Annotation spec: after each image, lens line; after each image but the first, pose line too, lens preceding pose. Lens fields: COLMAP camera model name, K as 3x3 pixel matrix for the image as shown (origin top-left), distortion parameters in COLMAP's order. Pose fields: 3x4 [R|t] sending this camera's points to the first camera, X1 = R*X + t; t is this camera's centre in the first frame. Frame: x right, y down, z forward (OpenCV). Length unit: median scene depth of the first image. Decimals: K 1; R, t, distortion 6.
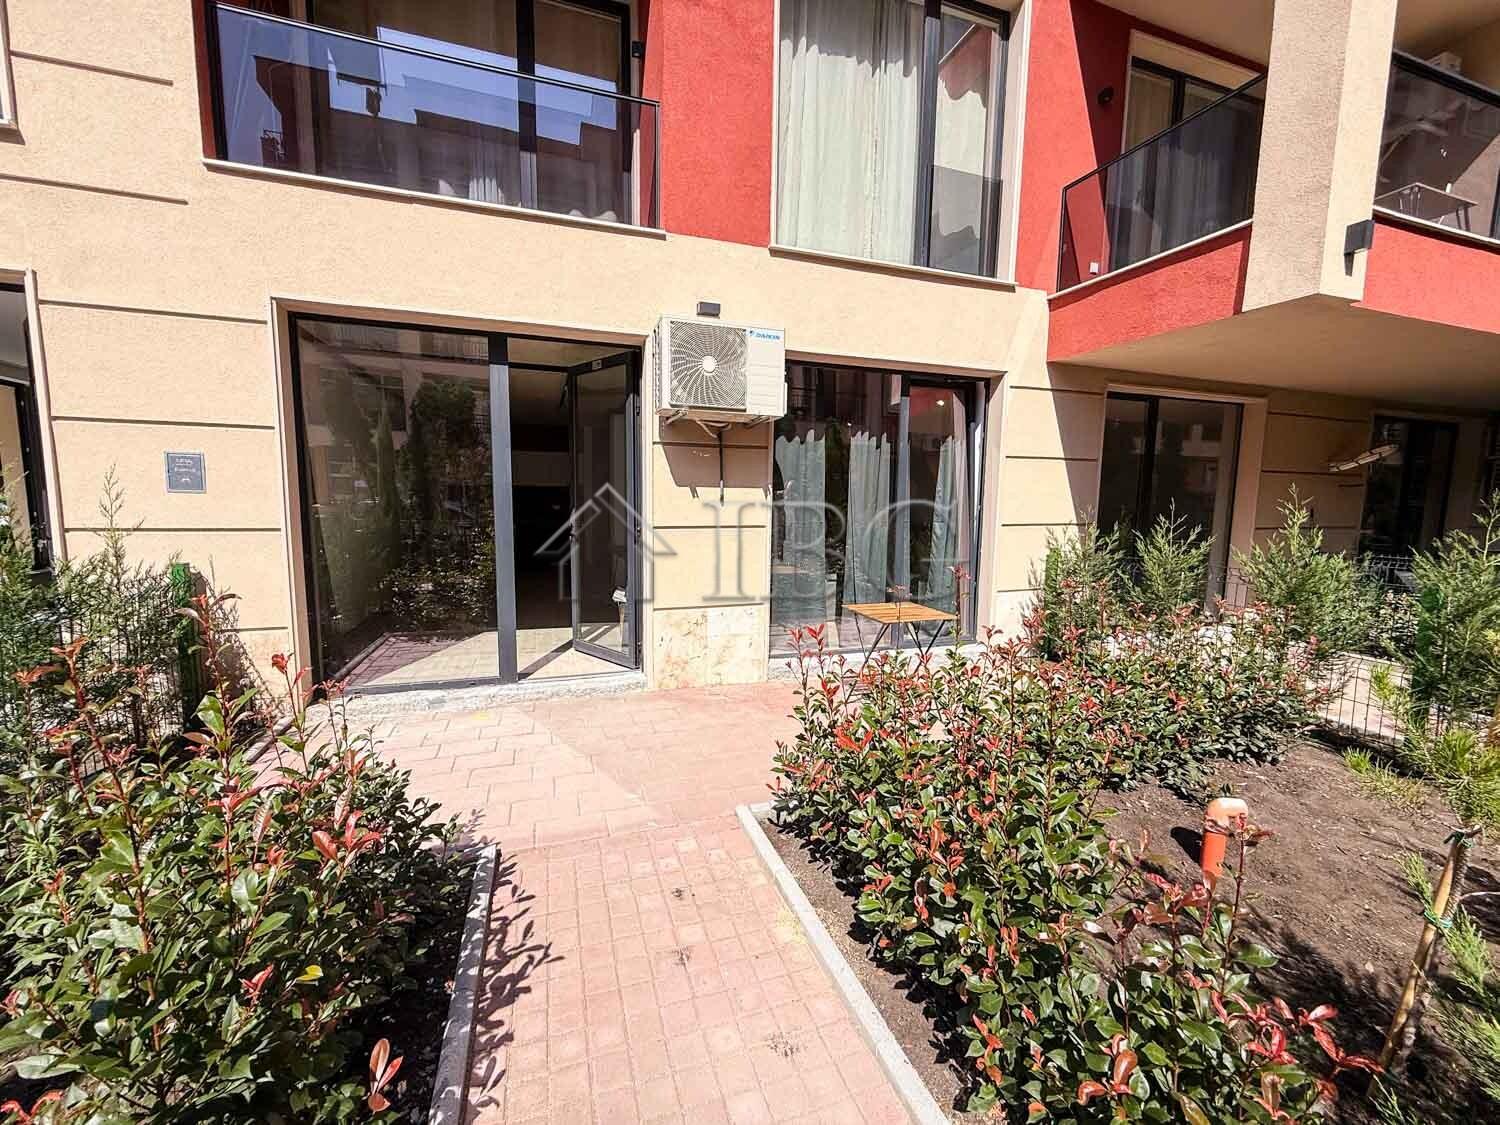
lens RADIAL K [[598.7, 0, 748.8], [0, 598.7, 560.1], [0, 0, 1]] dist [0.001567, 0.000228]
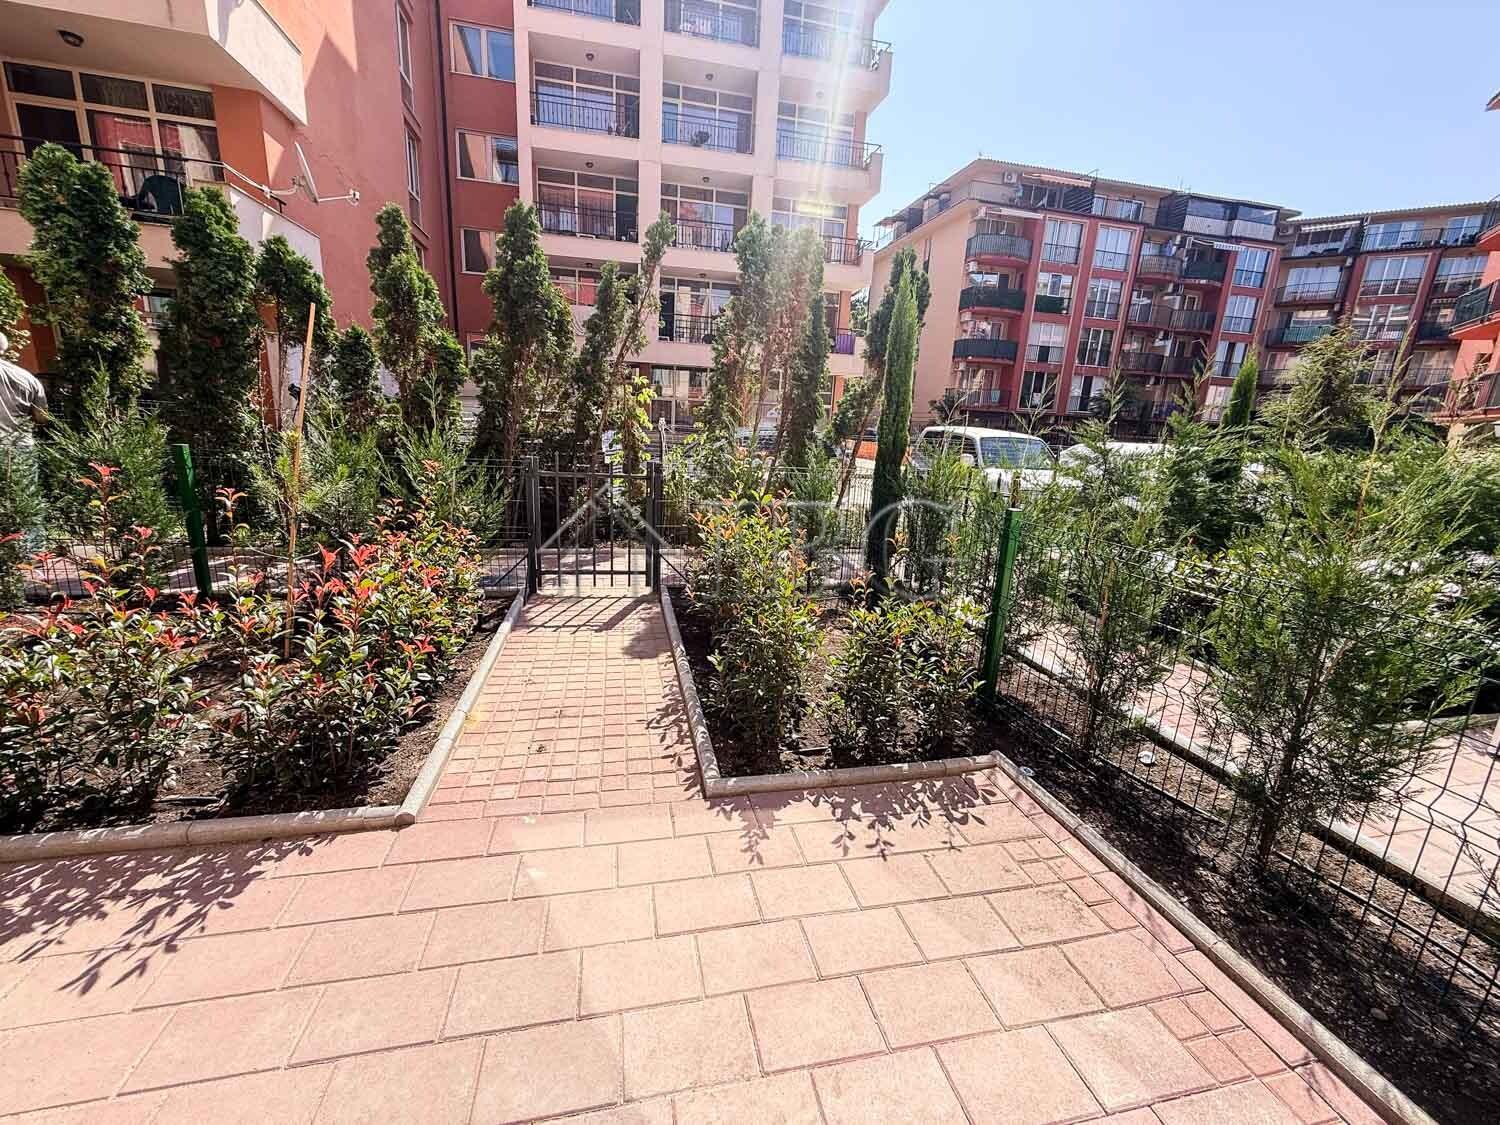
lens RADIAL K [[597.1, 0, 746.5], [0, 597.1, 563.3], [0, 0, 1]] dist [0.000121, -0.000028]
pose [[-0.991324, -0.090908, 0.094931, -0.306386], [-0.054083, 0.940391, 0.335767, -0.100001], [-0.119796, 0.327719, -0.937149, 0.999508]]
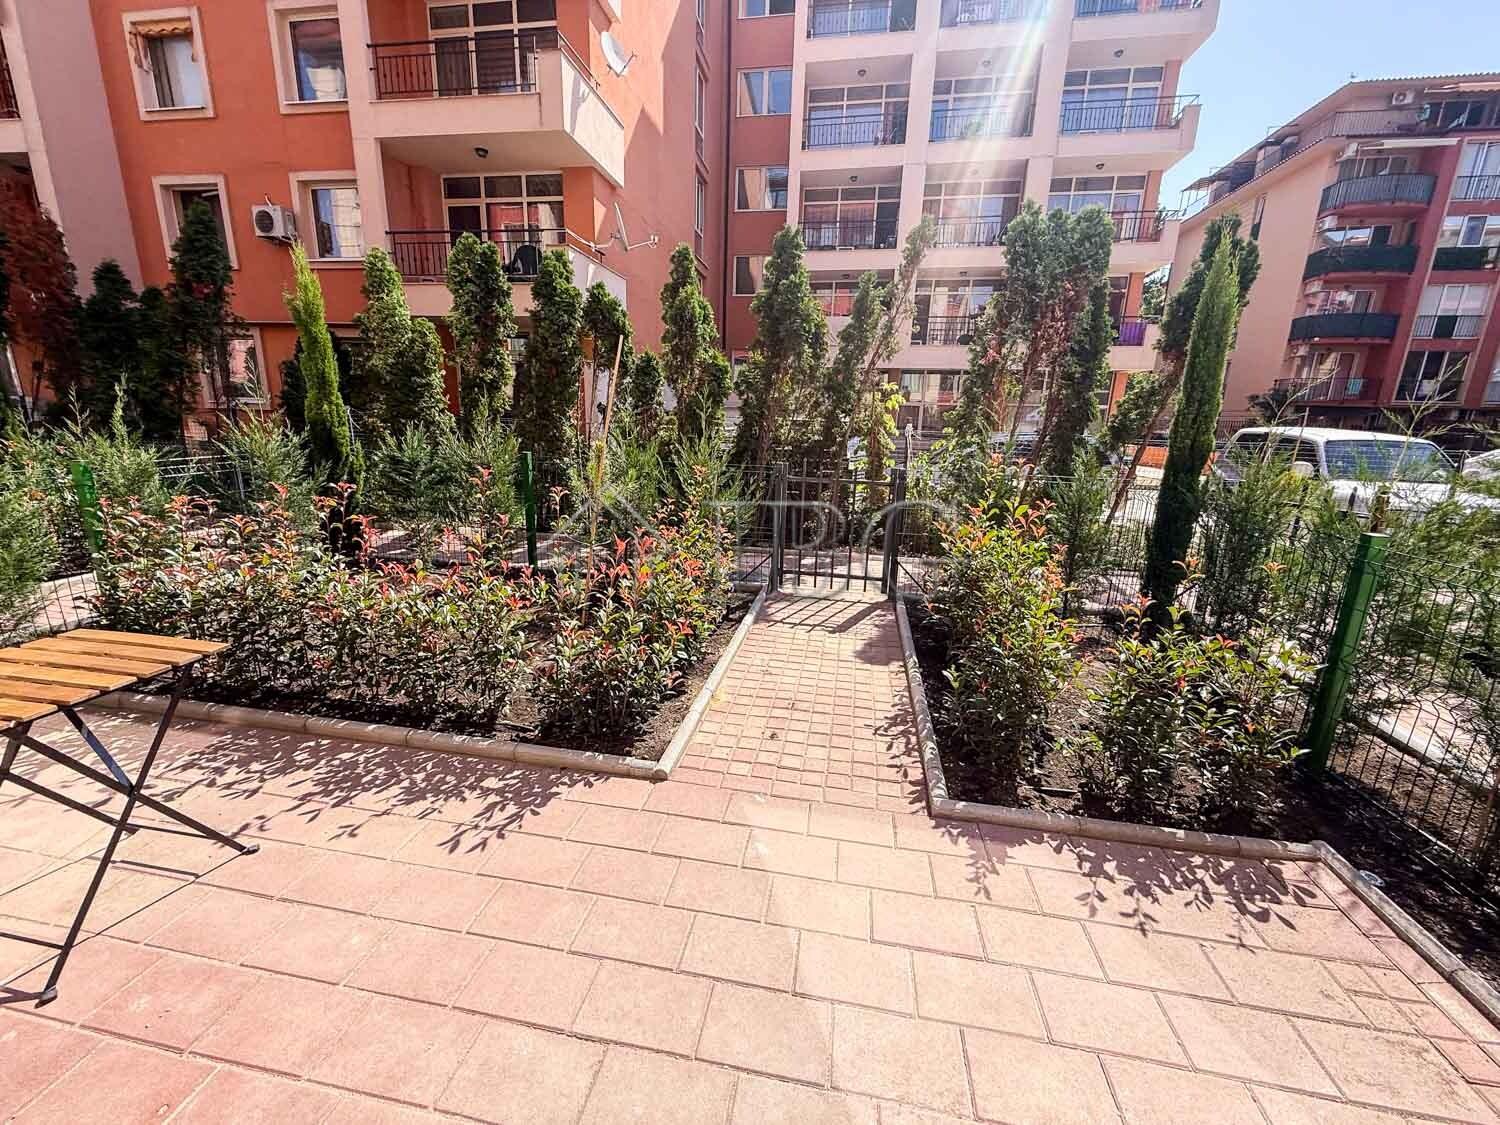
lens RADIAL K [[597.1, 0, 746.5], [0, 597.1, 563.3], [0, 0, 1]] dist [0.000121, -0.000028]
pose [[-0.873074, -0.155964, 0.461971, -0.303884], [0.008975, 0.942161, 0.335041, -0.101893], [-0.487505, 0.296662, -0.821176, 1.009427]]
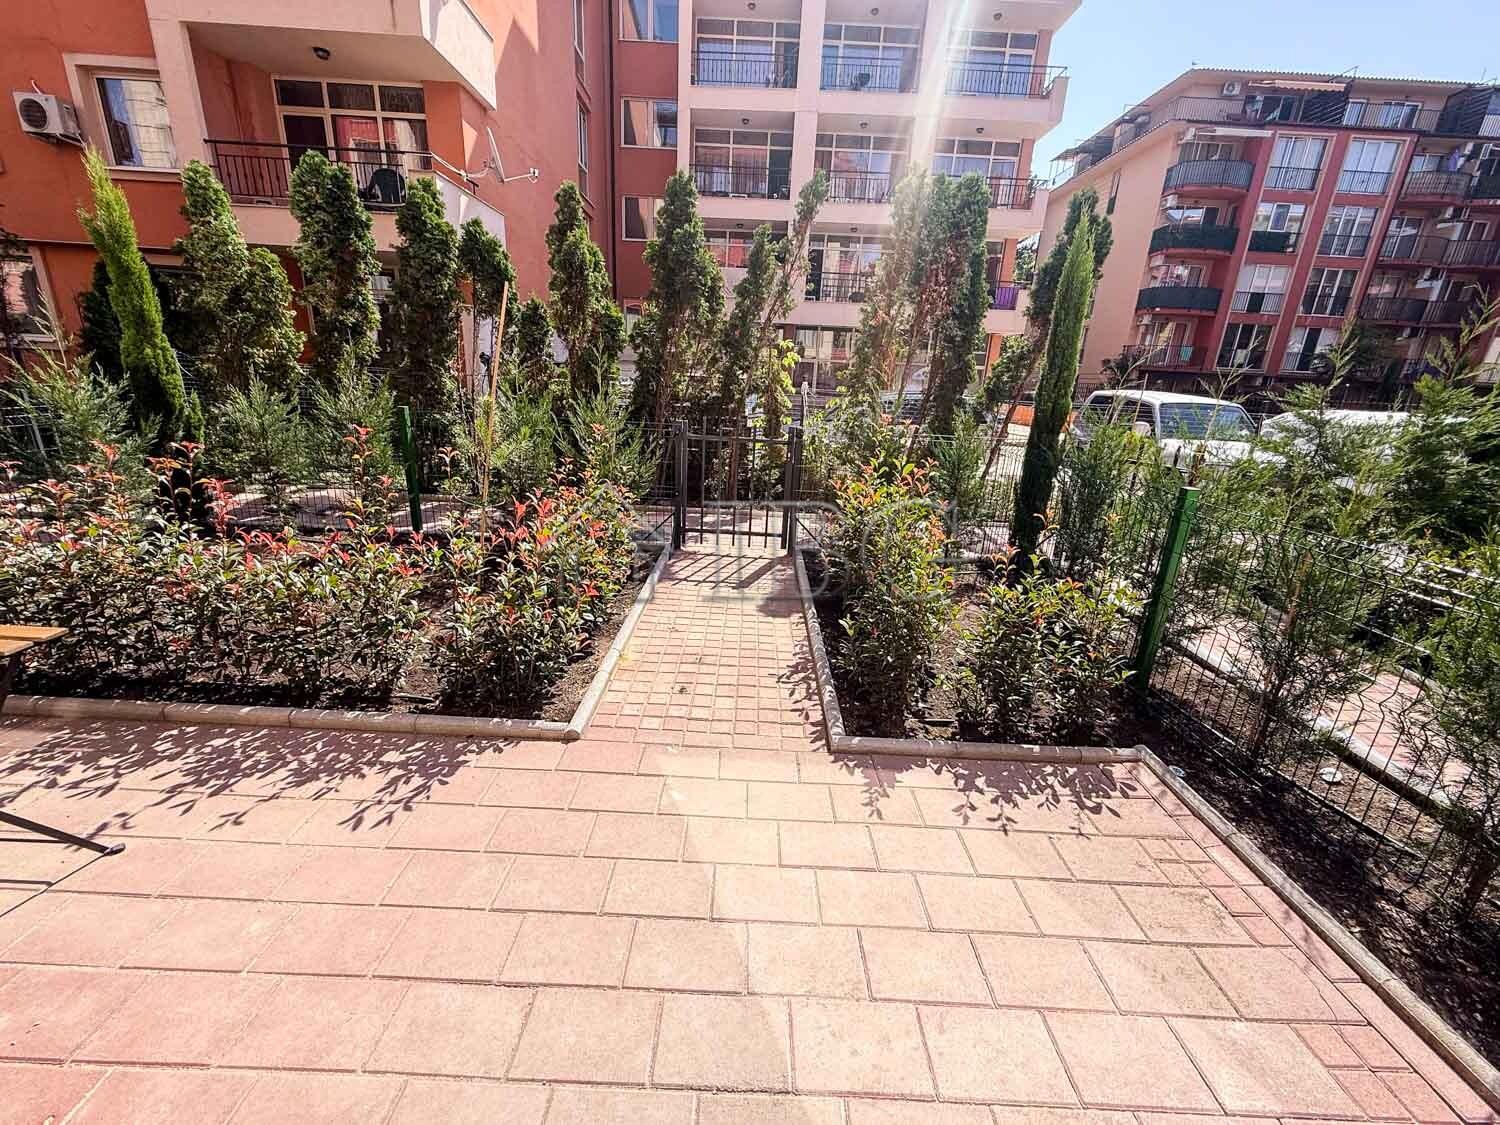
lens RADIAL K [[597.1, 0, 746.5], [0, 597.1, 563.3], [0, 0, 1]] dist [0.000121, -0.000028]
pose [[-0.940737, -0.159710, 0.299177, -0.304727], [-0.028136, 0.915884, 0.400456, -0.108956], [-0.337969, 0.368306, -0.866099, 1.022598]]
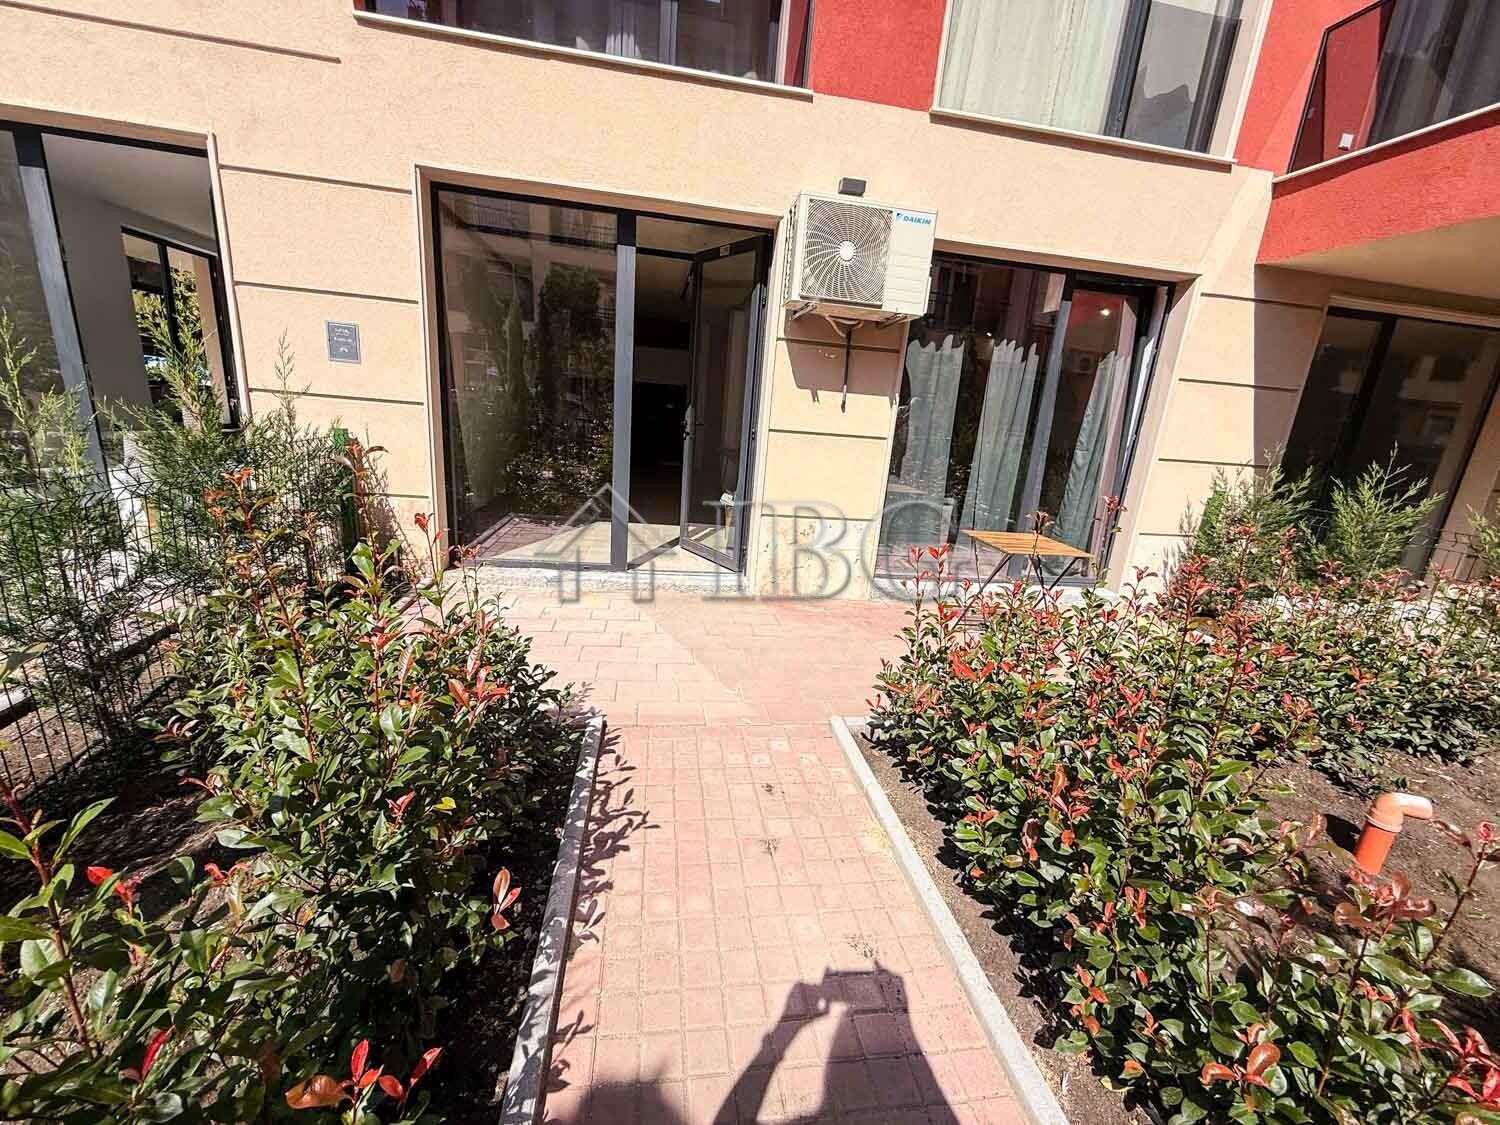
lens RADIAL K [[598.3, 0, 748.1], [0, 598.3, 562.0], [0, 0, 1]] dist [0.002886, 0.000489]
pose [[0.981359, 0.111159, -0.156777, -0.017791], [-0.087303, 0.984577, 0.151612, 0.011626], [0.171212, -0.135098, 0.975928, 0.023465]]
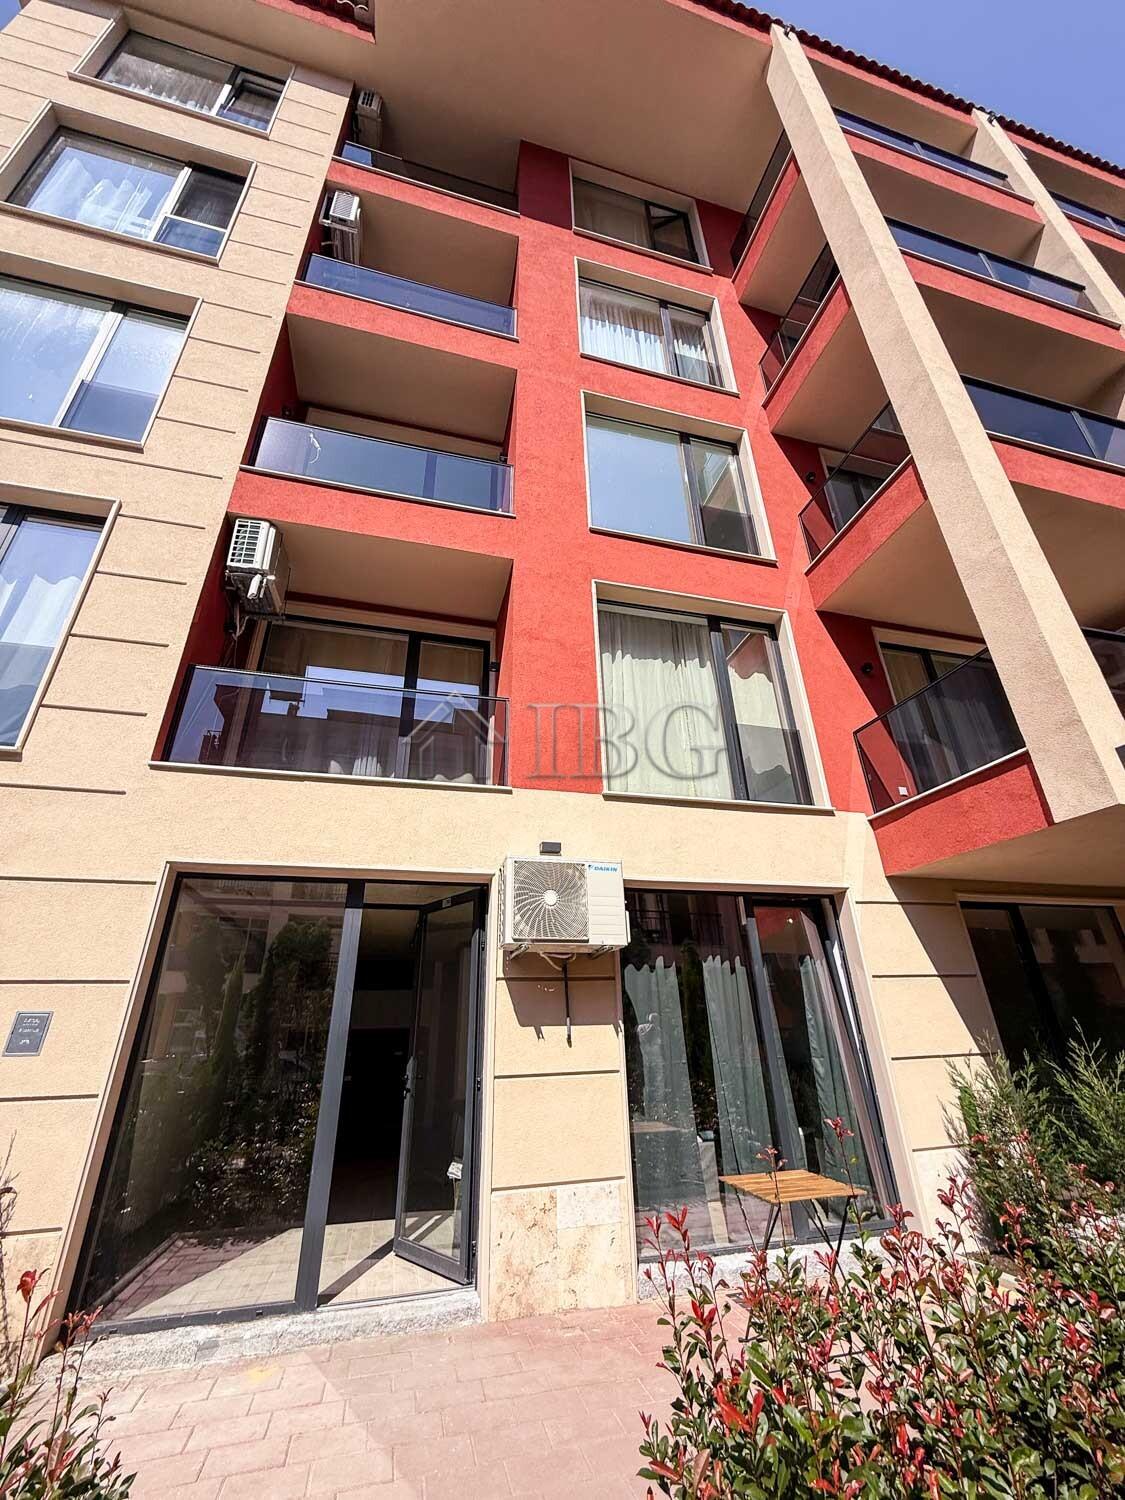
lens RADIAL K [[597.1, 0, 564.2], [0, 597.1, 746.7], [0, 0, 1]] dist [0.000121, -0.000028]
pose [[0.996756, -0.064004, -0.048788, 0.022906], [0.028999, 0.851142, -0.524134, -0.003978], [0.075072, 0.521019, 0.850237, -0.021051]]
